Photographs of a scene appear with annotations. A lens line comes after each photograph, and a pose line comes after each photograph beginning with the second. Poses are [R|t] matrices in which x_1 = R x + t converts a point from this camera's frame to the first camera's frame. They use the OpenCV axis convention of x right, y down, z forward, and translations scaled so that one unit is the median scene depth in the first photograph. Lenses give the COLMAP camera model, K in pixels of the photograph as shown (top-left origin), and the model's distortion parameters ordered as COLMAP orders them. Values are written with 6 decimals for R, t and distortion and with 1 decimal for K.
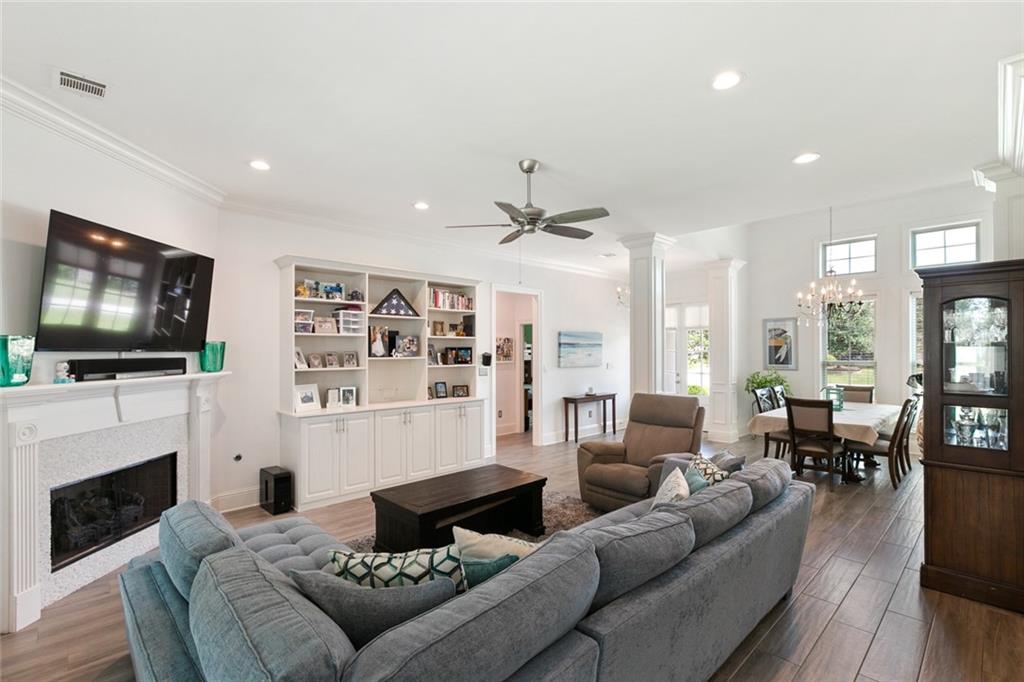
lens RADIAL K [[468.4, 0, 507.0], [0, 468.4, 346.2], [0, 0, 1]] dist [-0.001478, -0.000232]
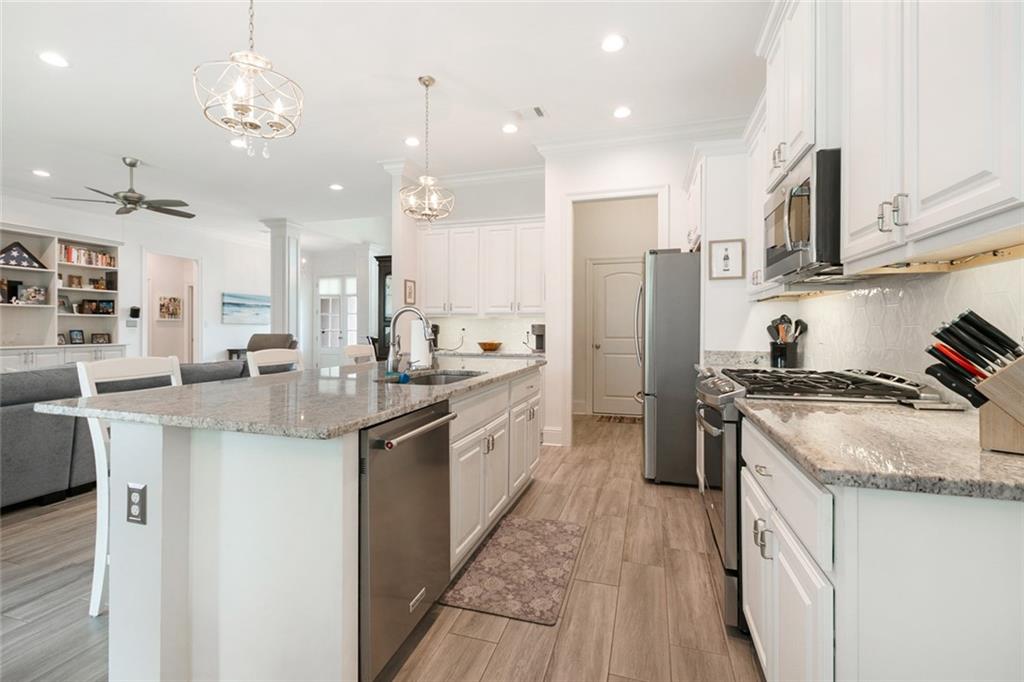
lens RADIAL K [[468.4, 0, 510.1], [0, 468.4, 327.6], [0, 0, 1]] dist [-0.001478, -0.000232]
pose [[0.873545, 0.005534, 0.486711, 0.218023], [-0.008639, 0.999954, 0.004137, 0.057589], [-0.486666, -0.007819, 0.873553, -0.473285]]
